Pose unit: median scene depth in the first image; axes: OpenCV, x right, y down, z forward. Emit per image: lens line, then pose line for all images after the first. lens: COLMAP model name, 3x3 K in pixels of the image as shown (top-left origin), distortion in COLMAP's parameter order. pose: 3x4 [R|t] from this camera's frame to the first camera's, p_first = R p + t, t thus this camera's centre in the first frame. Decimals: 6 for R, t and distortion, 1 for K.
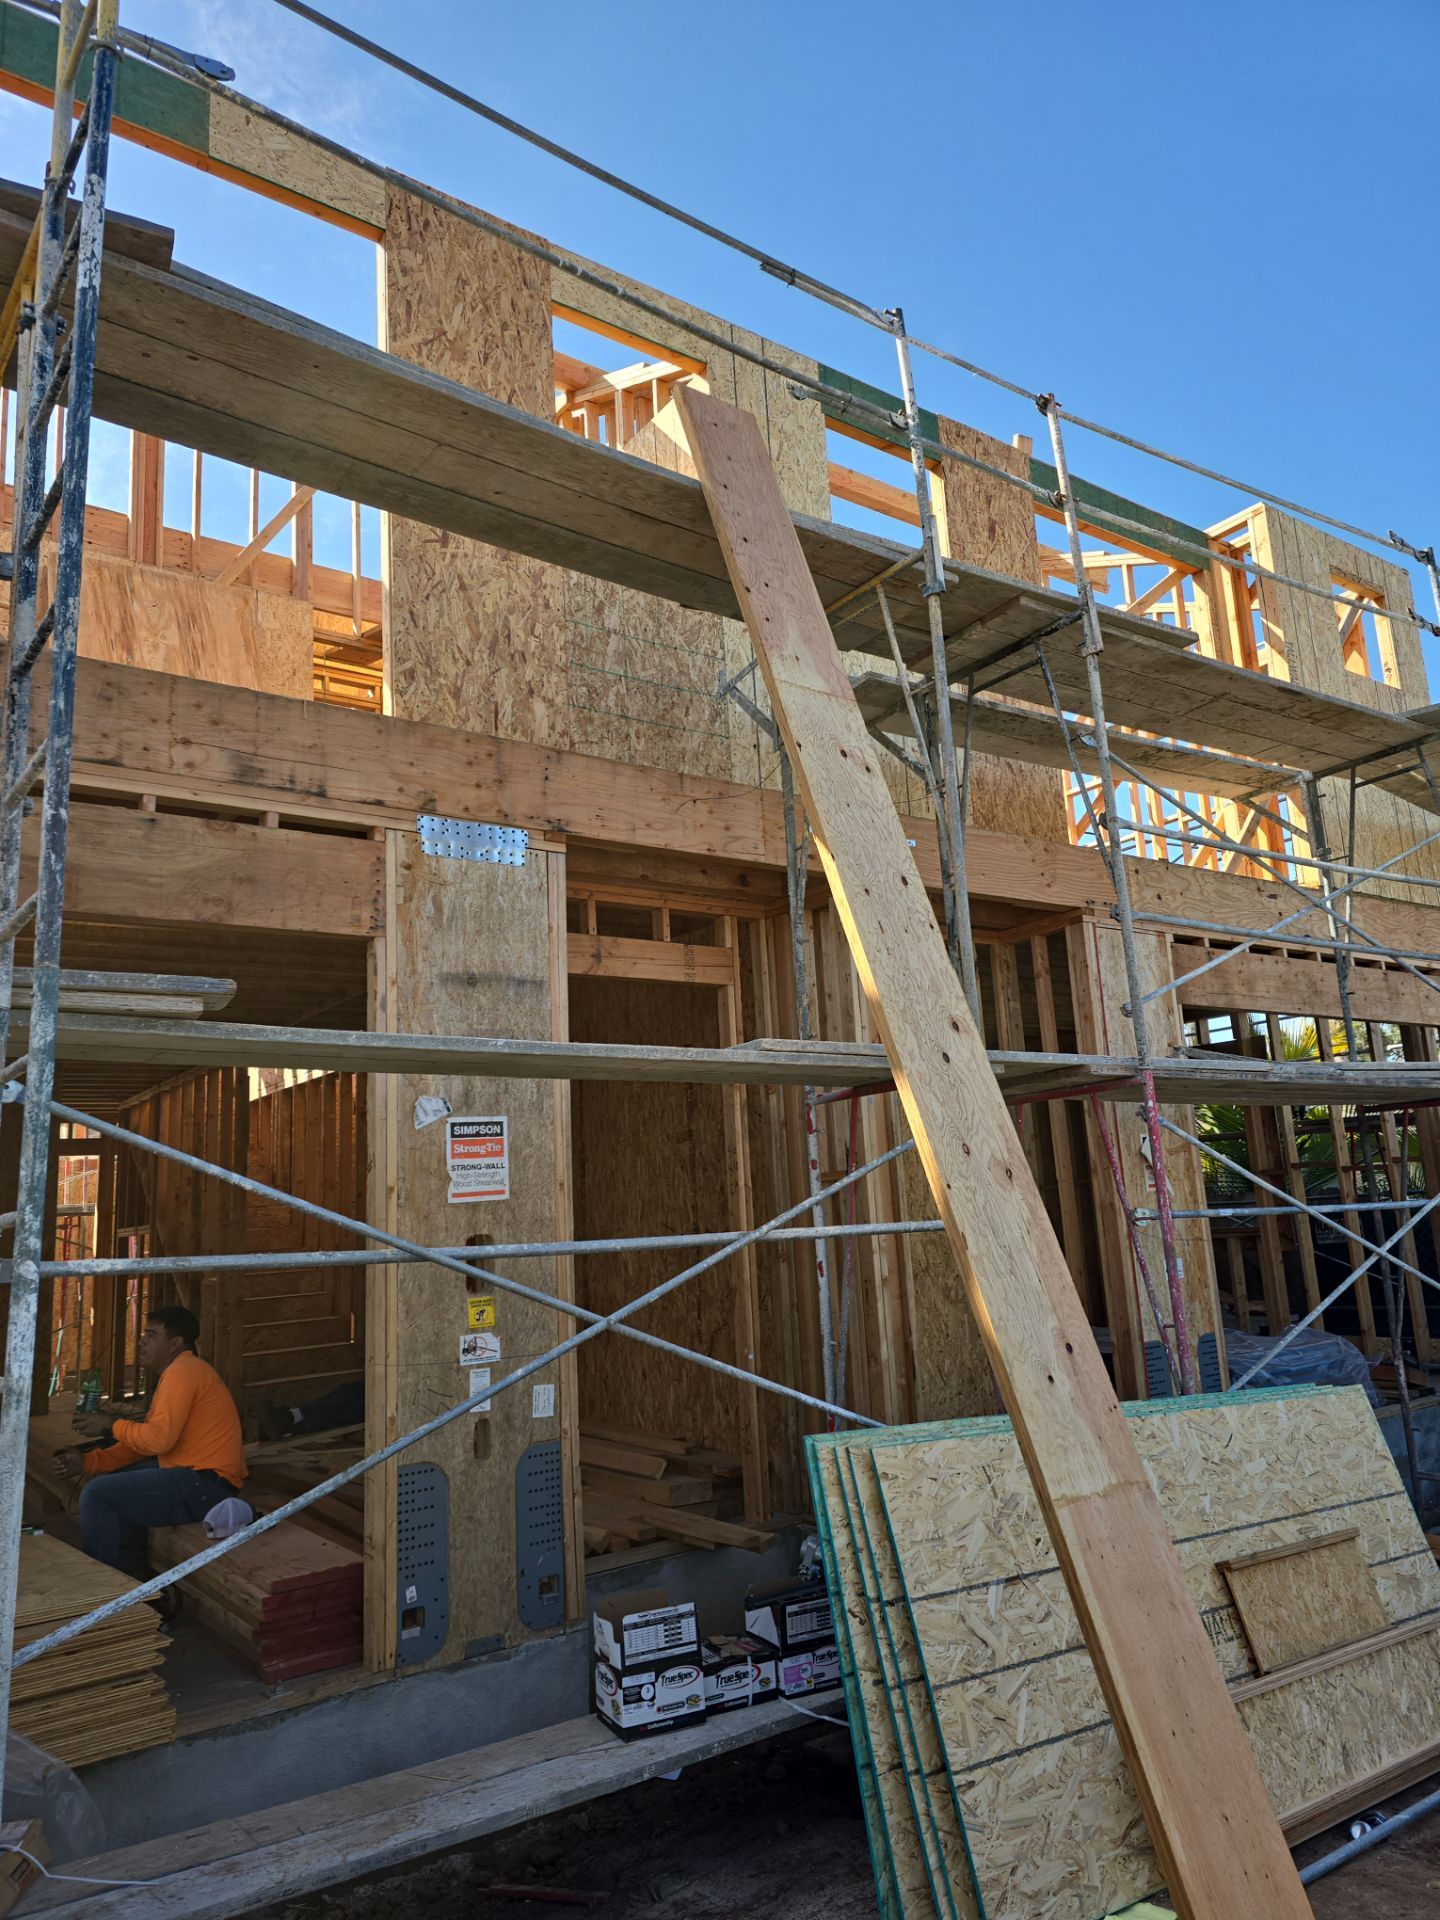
lens RADIAL K [[1288.5, 0, 724.8], [0, 1288.5, 964.3], [0, 0, 1]] dist [0.061367, -0.055666]
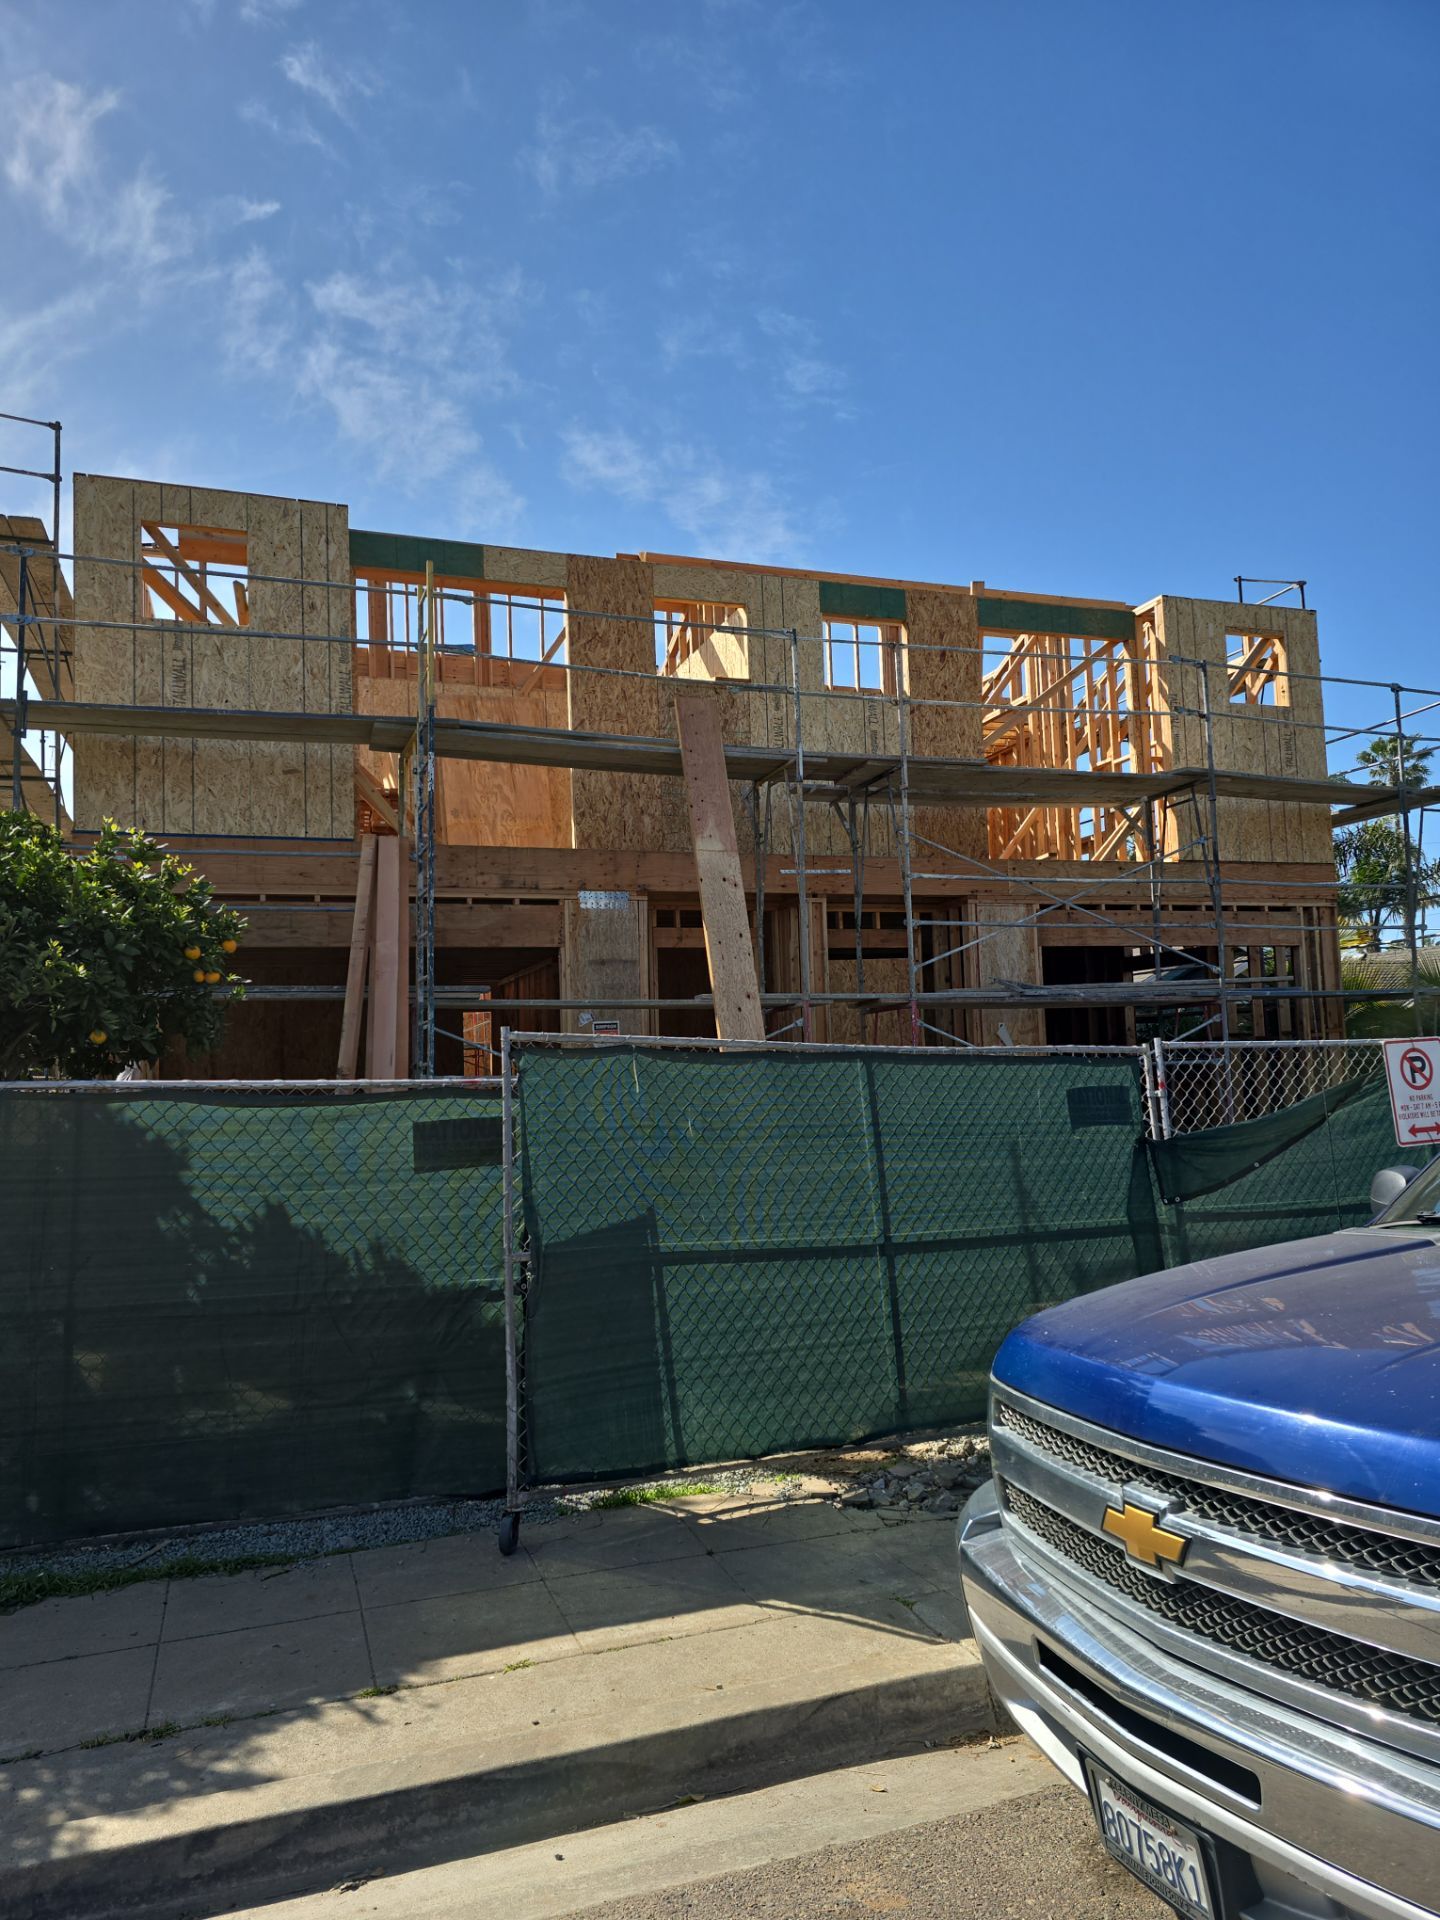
lens RADIAL K [[1288.5, 0, 721.4], [0, 1288.5, 958.6], [0, 0, 1]] dist [0.061367, -0.055666]
pose [[0.959173, -0.003678, -0.282797, 0.636865], [0.037622, 0.992688, 0.114692, -0.242767], [0.280307, -0.120649, 0.952298, -1.095476]]
